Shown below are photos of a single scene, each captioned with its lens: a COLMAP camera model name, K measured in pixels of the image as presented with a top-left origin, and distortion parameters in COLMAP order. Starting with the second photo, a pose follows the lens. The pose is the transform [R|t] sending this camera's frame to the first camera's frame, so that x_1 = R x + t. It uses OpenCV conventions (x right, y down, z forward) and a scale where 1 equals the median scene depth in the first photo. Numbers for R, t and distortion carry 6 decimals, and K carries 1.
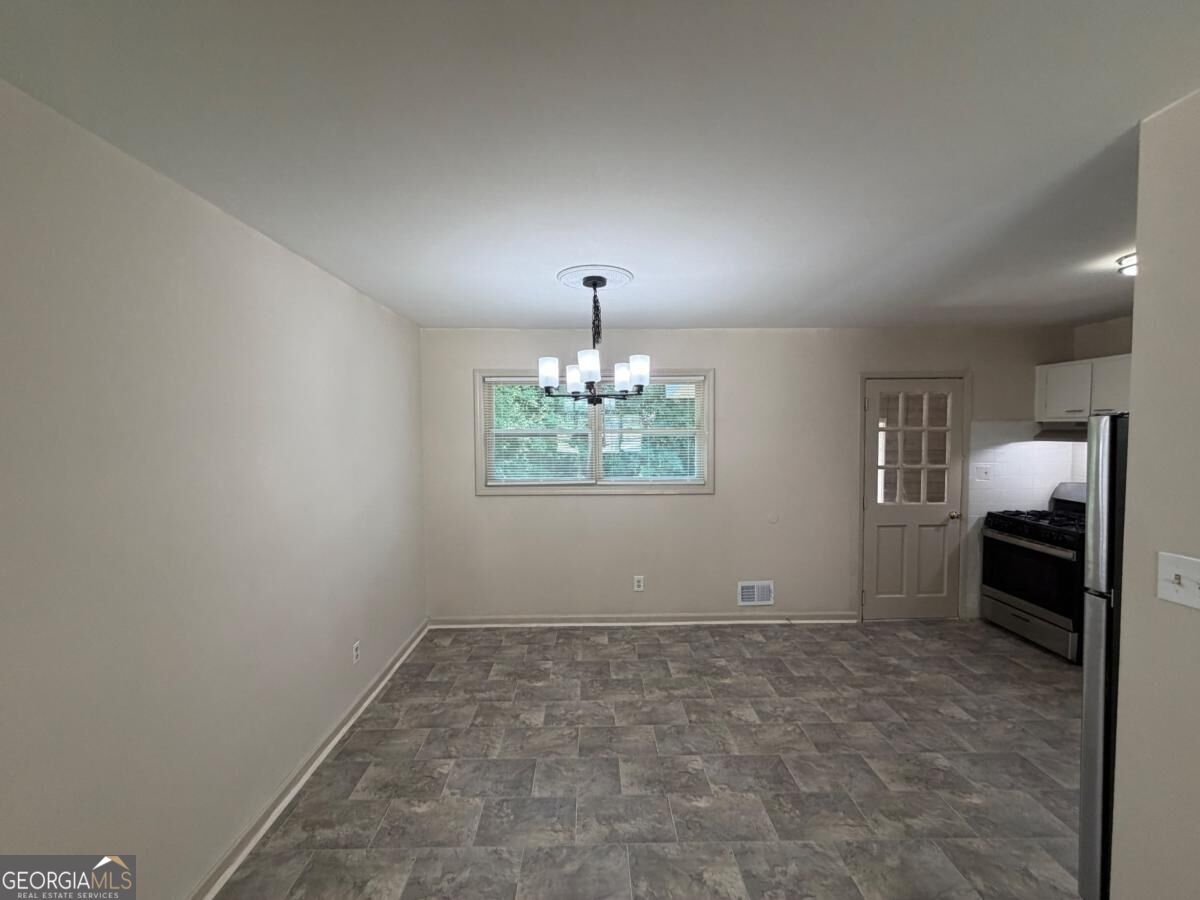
lens RADIAL K [[482.6, 0, 593.9], [0, 482.6, 447.0], [0, 0, 1]] dist [-0.000867, -0.000172]
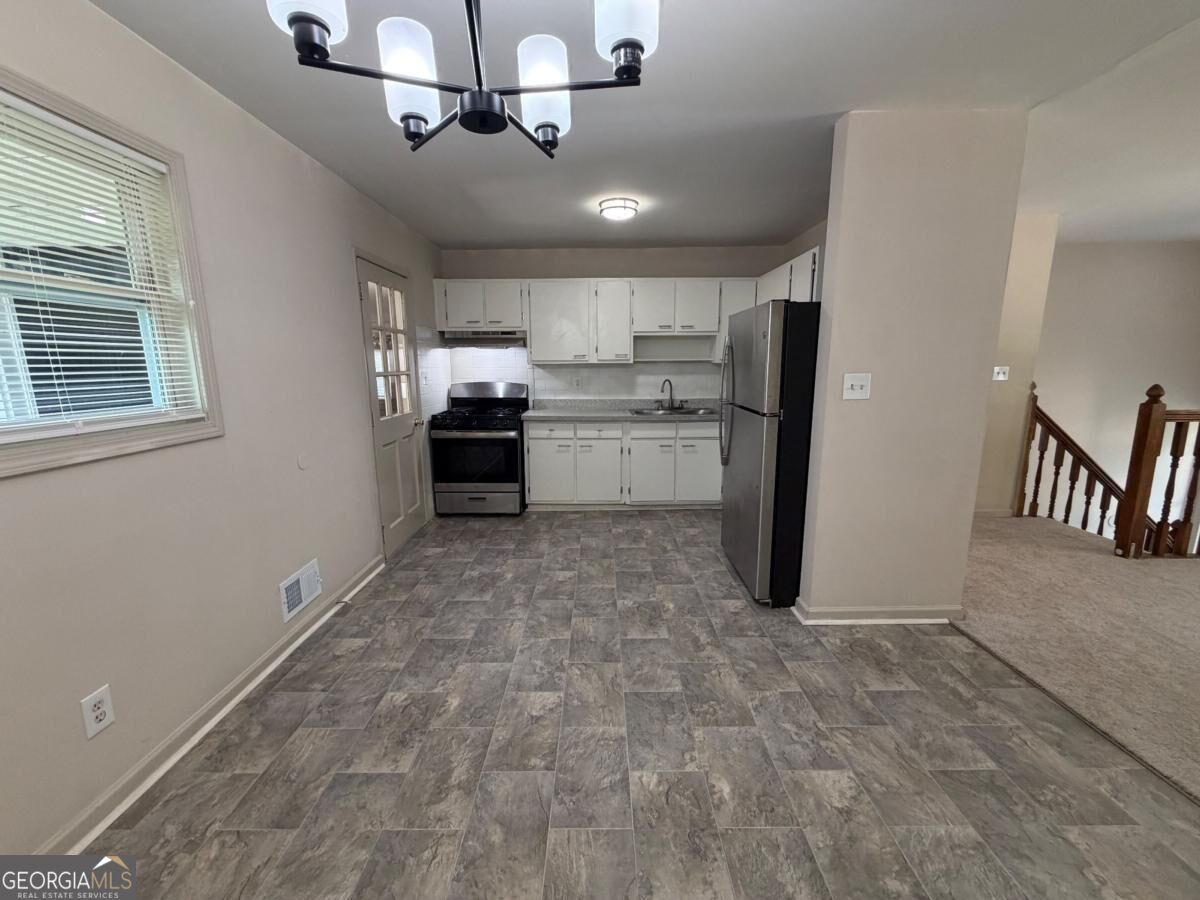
lens RADIAL K [[482.6, 0, 597.6], [0, 482.6, 448.1], [0, 0, 1]] dist [-0.000867, -0.000172]
pose [[0.017226, -0.169884, 0.985314, -0.351369], [0.046906, 0.984512, 0.168926, 0.068816], [-0.998751, 0.043307, 0.024928, 0.946463]]
